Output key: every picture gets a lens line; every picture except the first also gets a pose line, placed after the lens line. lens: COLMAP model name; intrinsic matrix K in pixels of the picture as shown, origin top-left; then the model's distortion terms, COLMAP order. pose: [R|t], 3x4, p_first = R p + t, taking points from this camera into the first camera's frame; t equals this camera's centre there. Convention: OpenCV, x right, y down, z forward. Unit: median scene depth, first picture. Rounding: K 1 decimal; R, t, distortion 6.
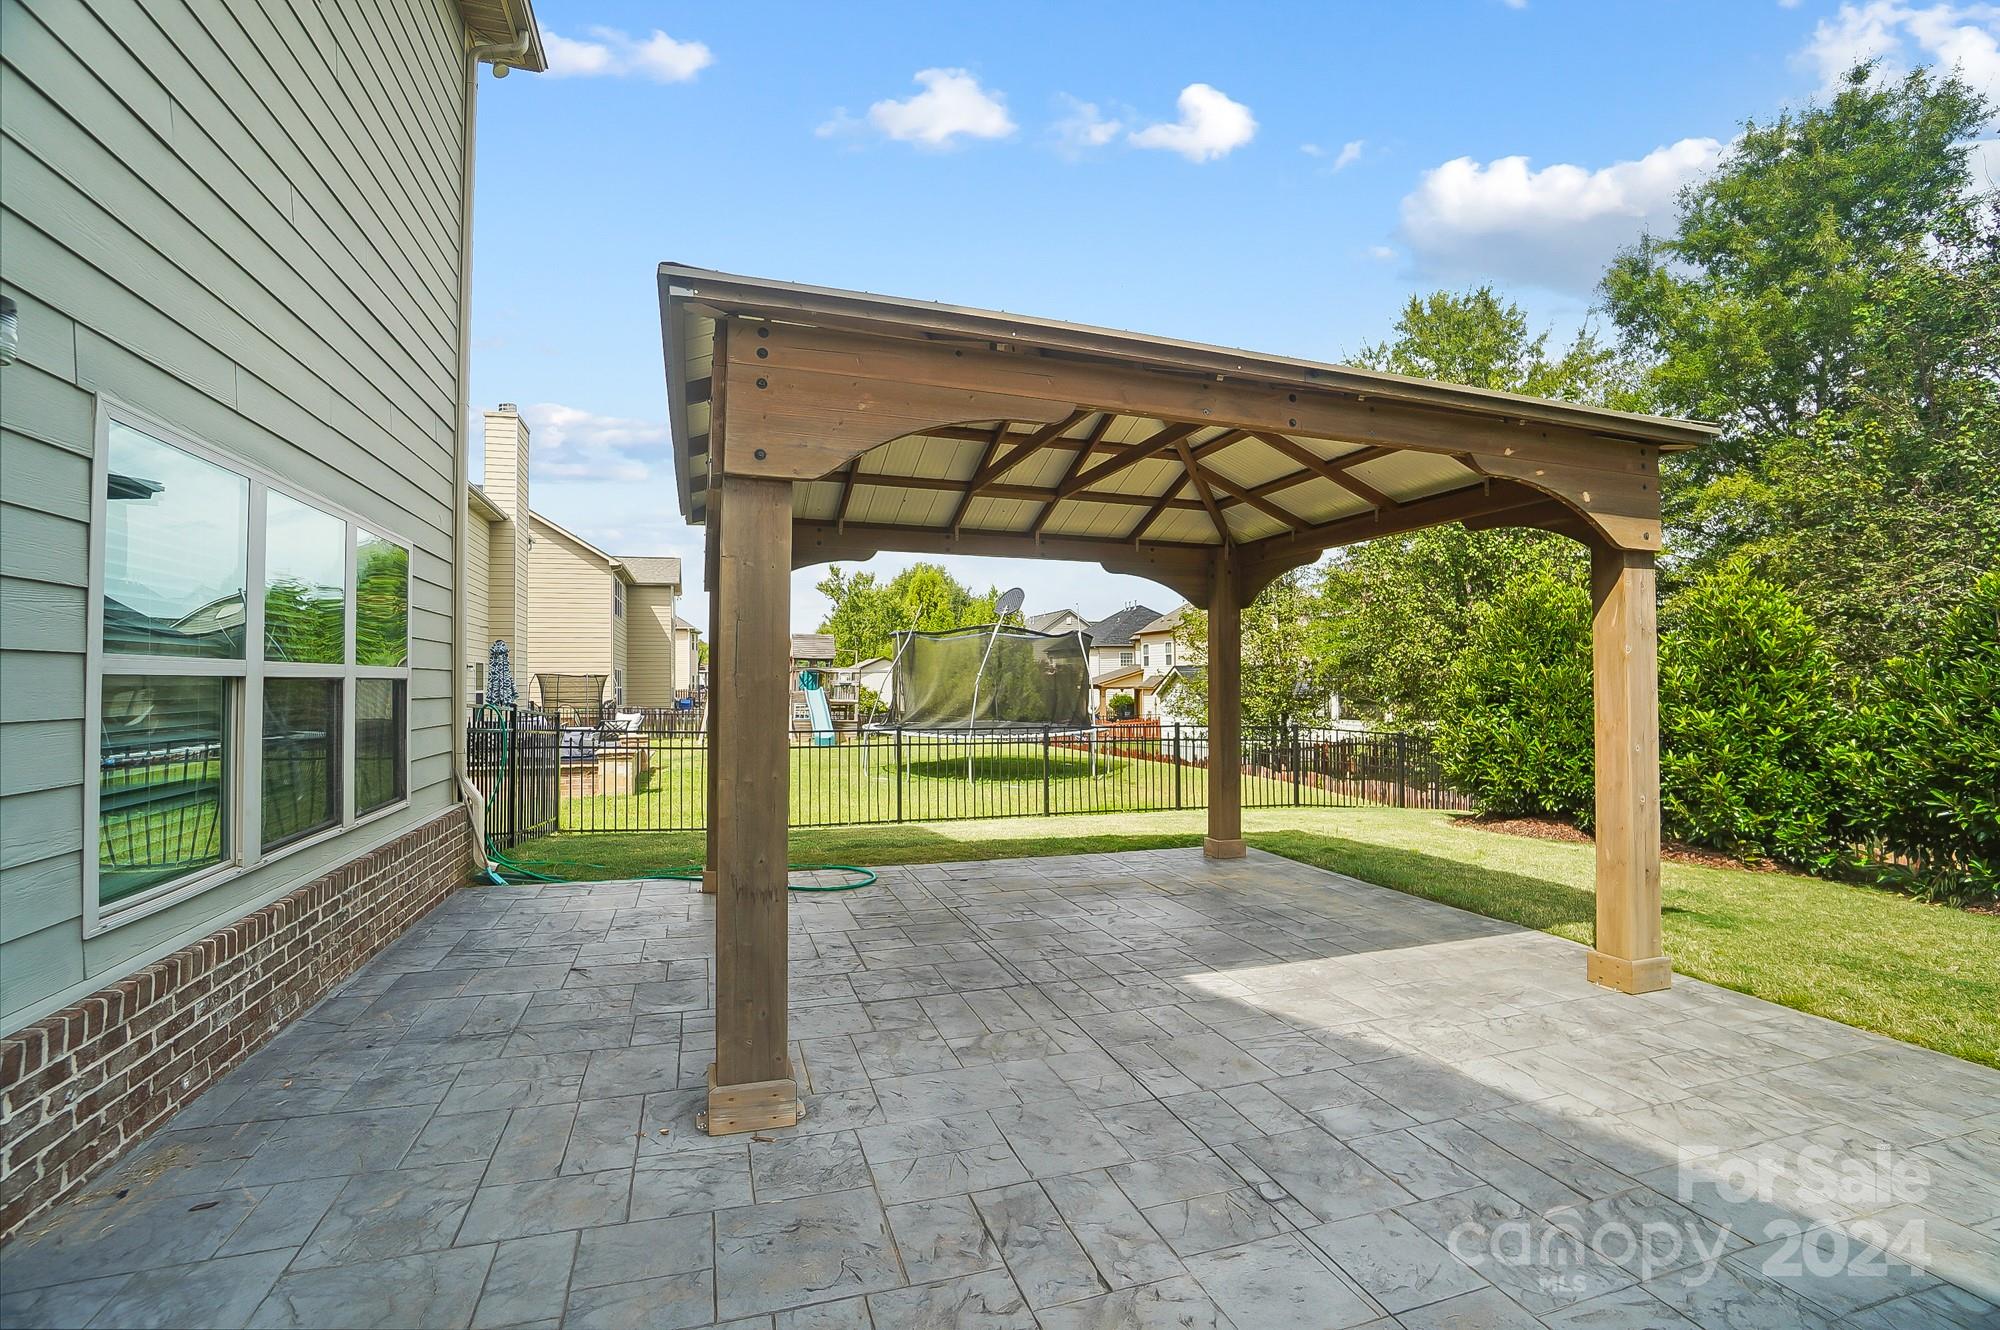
lens RADIAL K [[876.7, 0, 993.6], [0, 876.7, 665.4], [0, 0, 1]] dist [-0.037482, 0.004249]
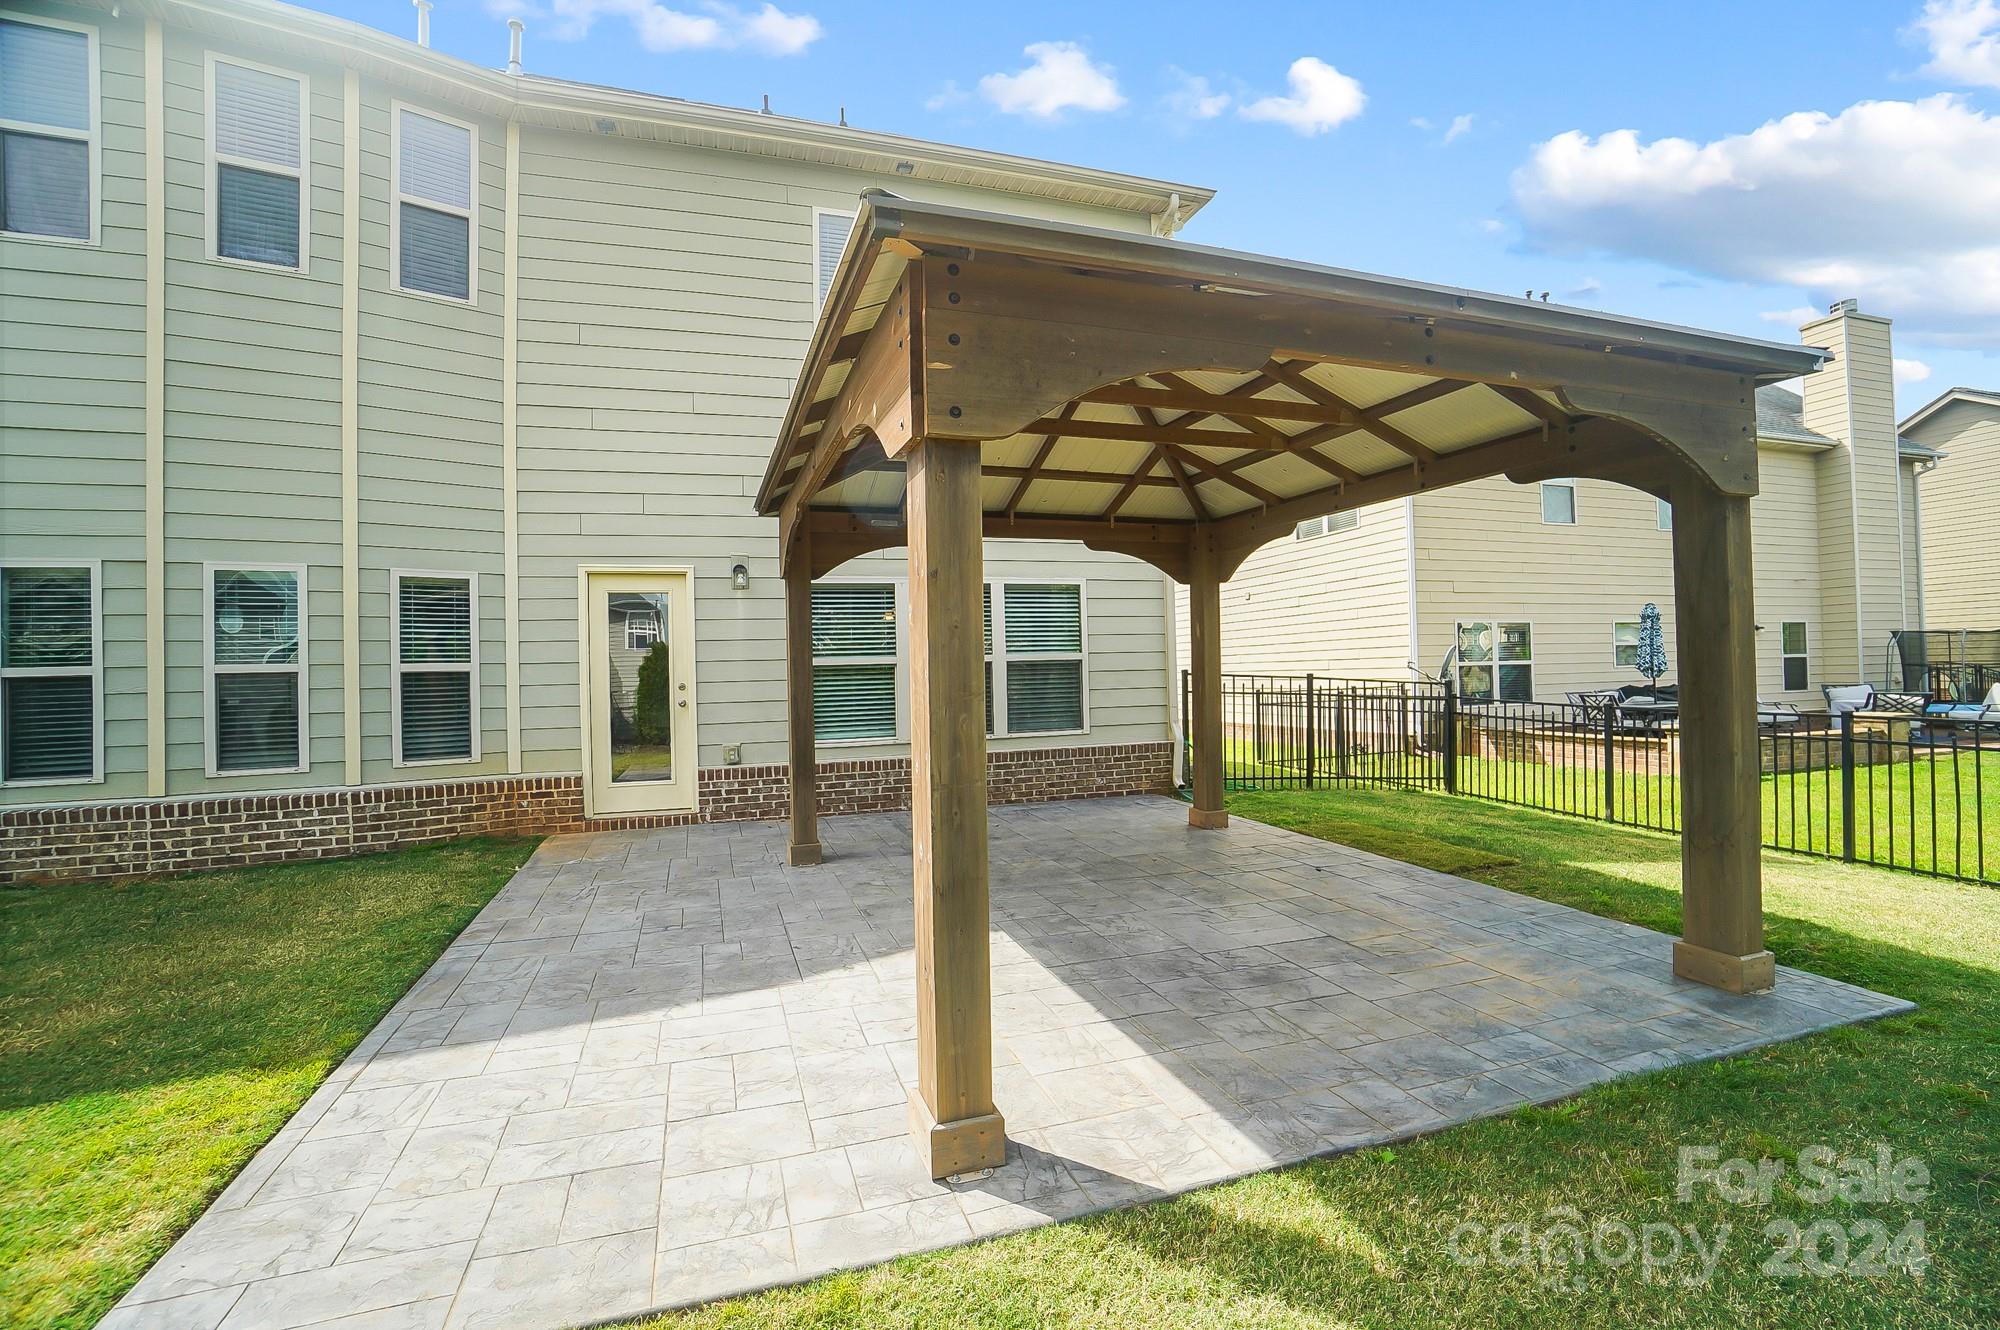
lens RADIAL K [[876.7, 0, 989.6], [0, 876.7, 671.4], [0, 0, 1]] dist [-0.037482, 0.004249]
pose [[-0.004152, 0.007708, -0.999962, 1.286836], [0.044331, 0.998989, 0.007516, 0.021647], [0.999008, -0.044298, -0.004489, 0.979792]]
